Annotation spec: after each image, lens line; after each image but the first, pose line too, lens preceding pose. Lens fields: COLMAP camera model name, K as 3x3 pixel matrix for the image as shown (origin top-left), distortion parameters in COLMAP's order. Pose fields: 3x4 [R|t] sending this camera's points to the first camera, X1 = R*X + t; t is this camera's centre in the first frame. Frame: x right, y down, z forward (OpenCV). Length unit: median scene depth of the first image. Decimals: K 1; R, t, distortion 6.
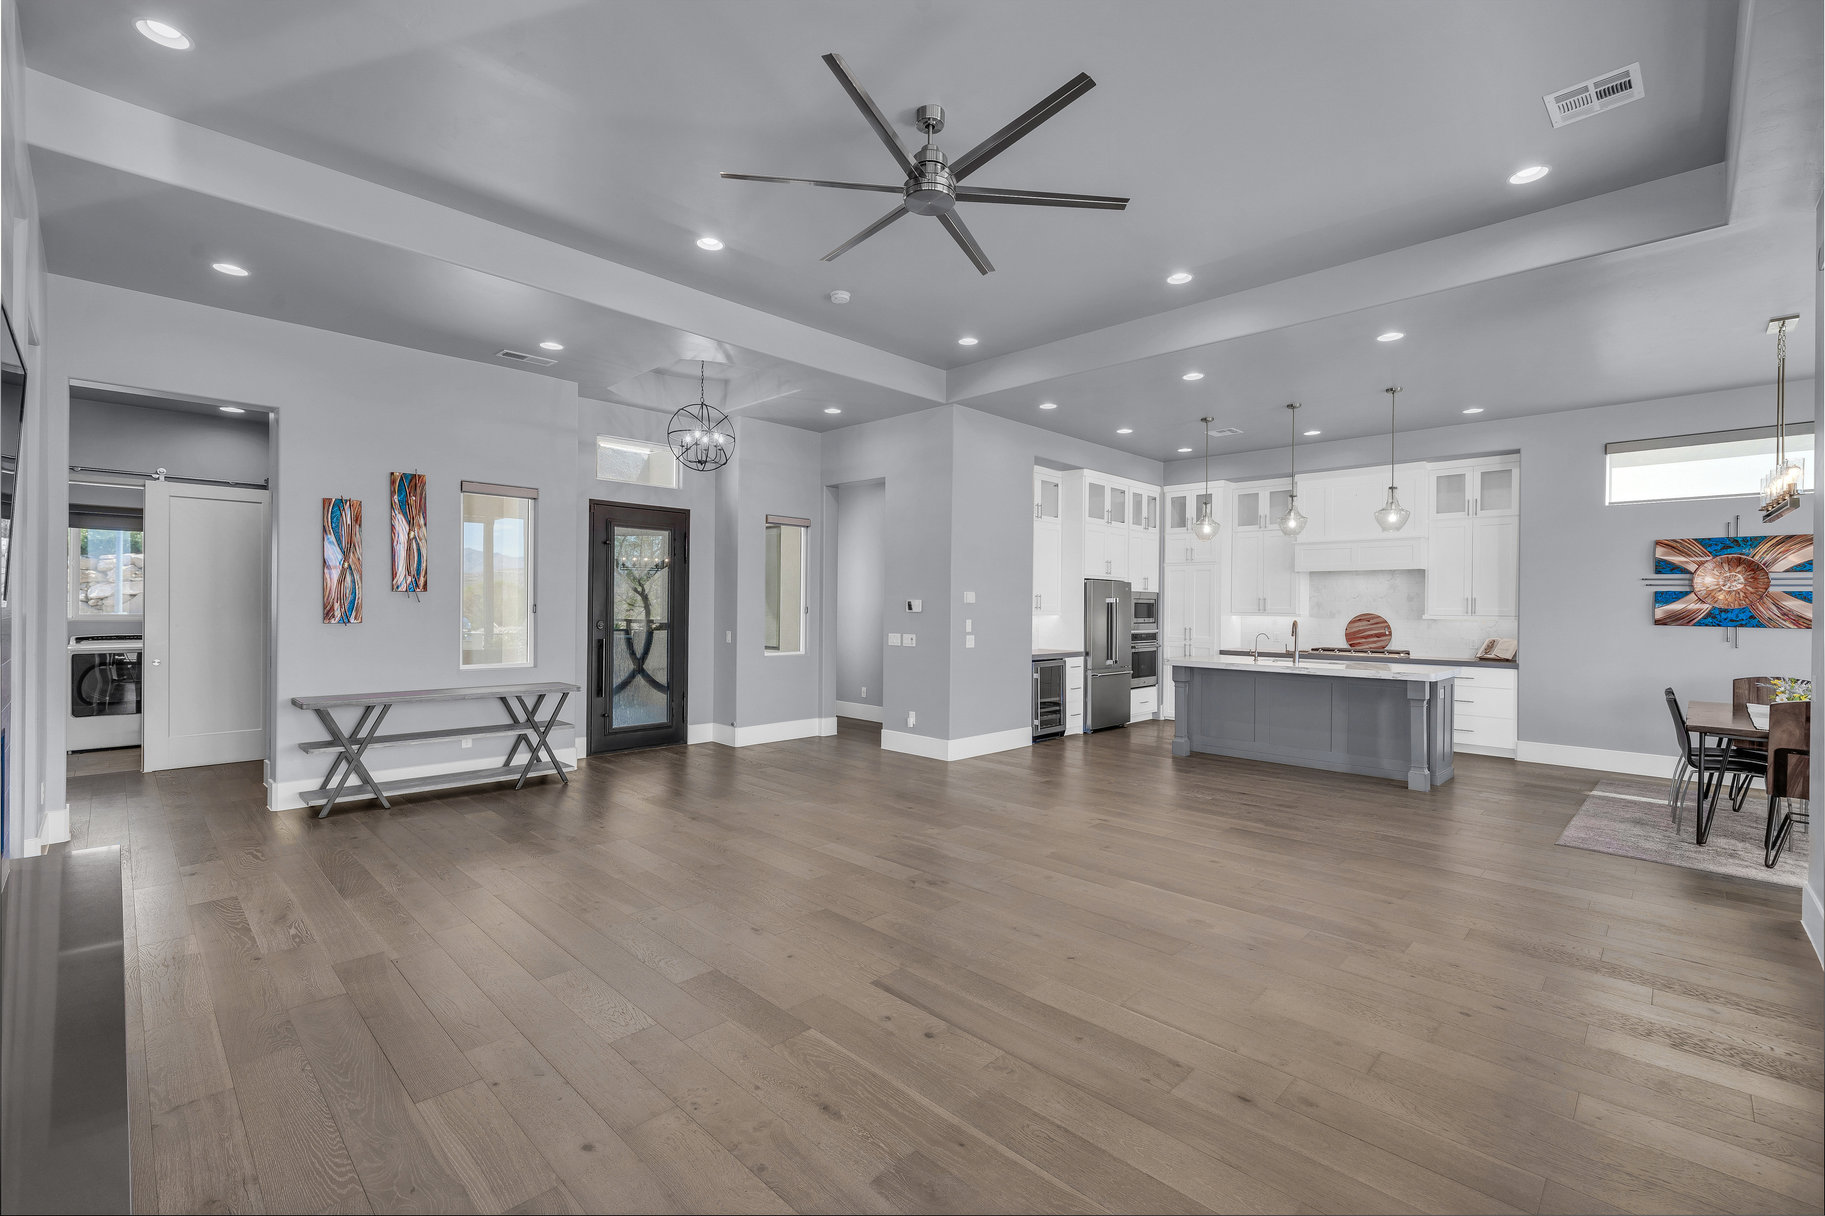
lens RADIAL K [[793.9, 0, 896.2], [0, 793.9, 607.7], [0, 0, 1]] dist [0.001800, -0.000065]
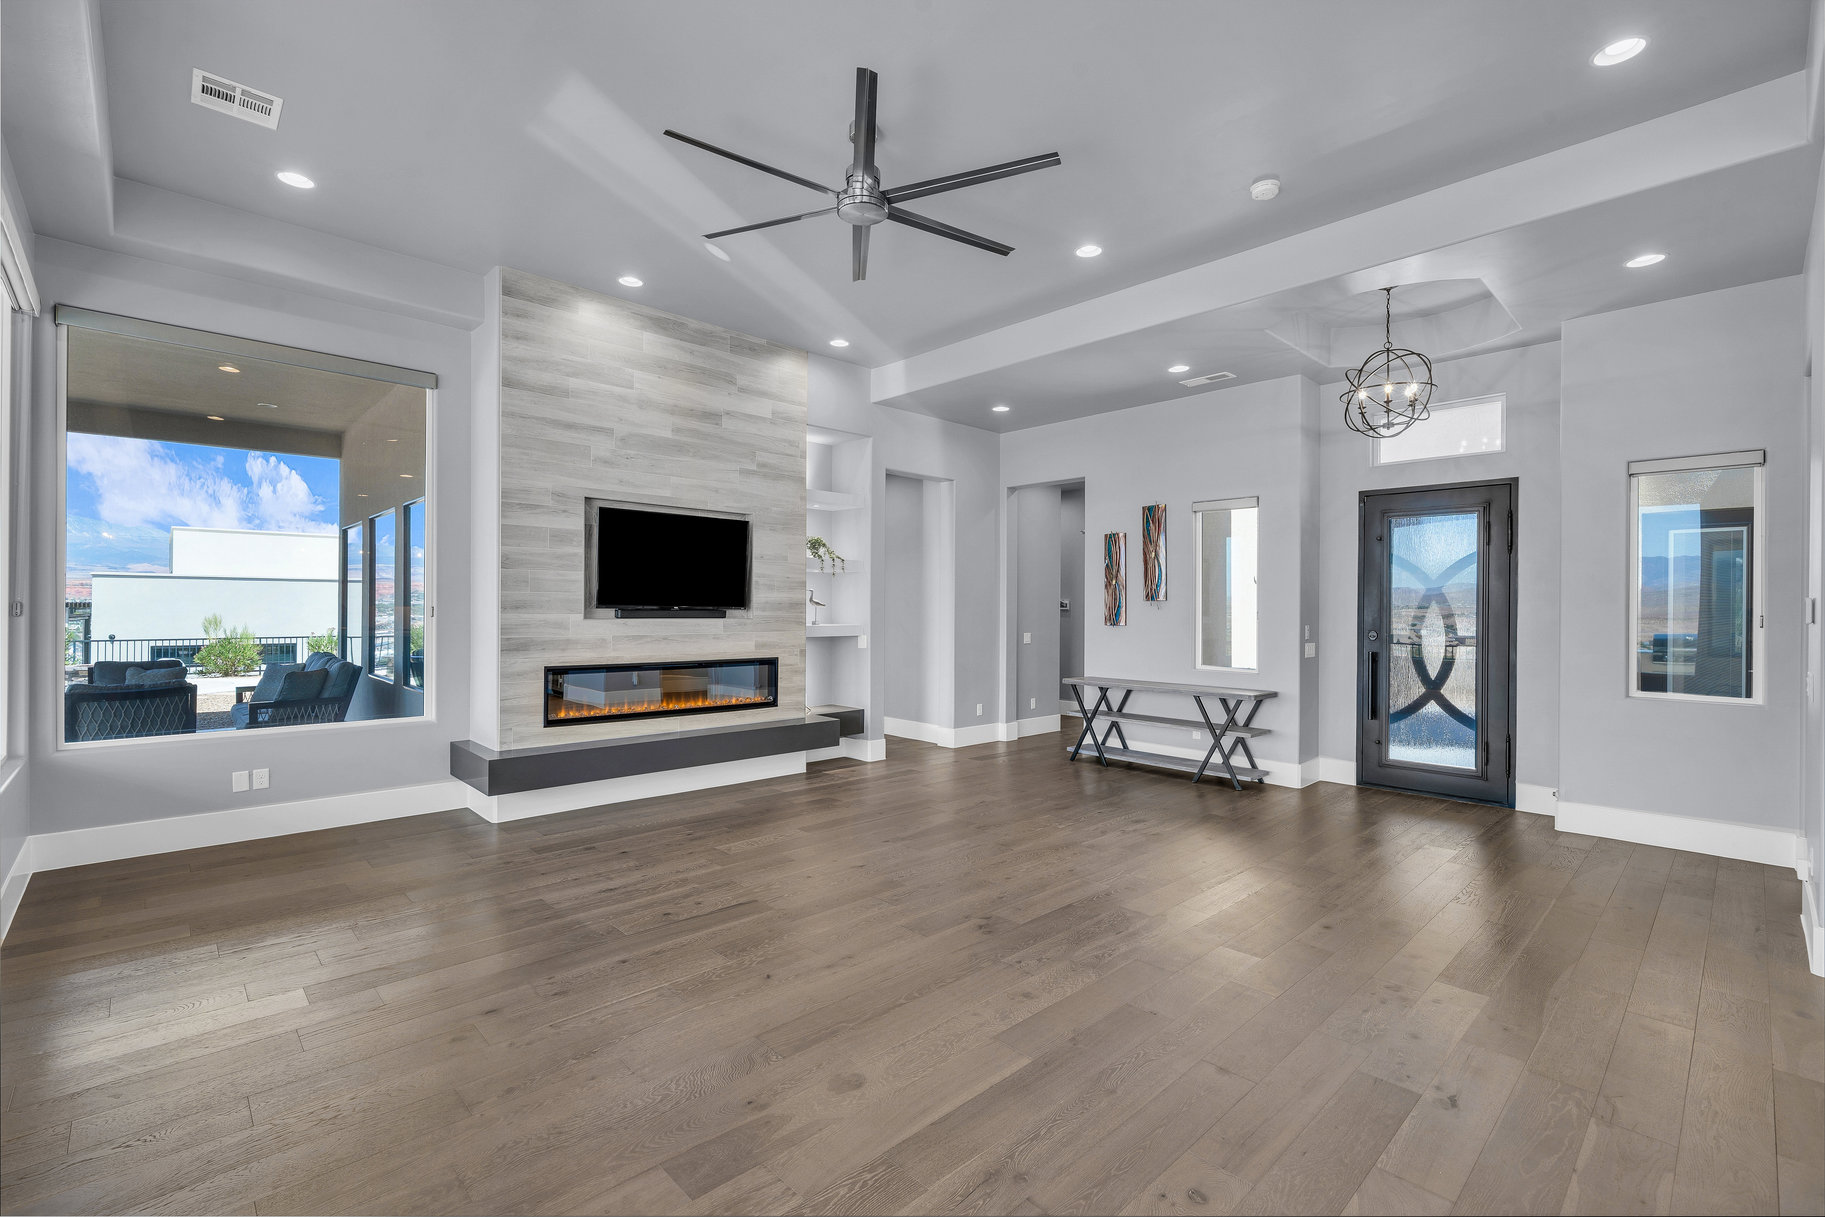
lens RADIAL K [[793.9, 0, 896.2], [0, 793.9, 608.2], [0, 0, 1]] dist [0.001800, -0.000065]
pose [[-0.032009, -0.010851, -0.999429, 0.601713], [-0.009304, 0.999901, -0.010558, 0.006831], [0.999444, 0.008960, -0.032107, 0.610818]]
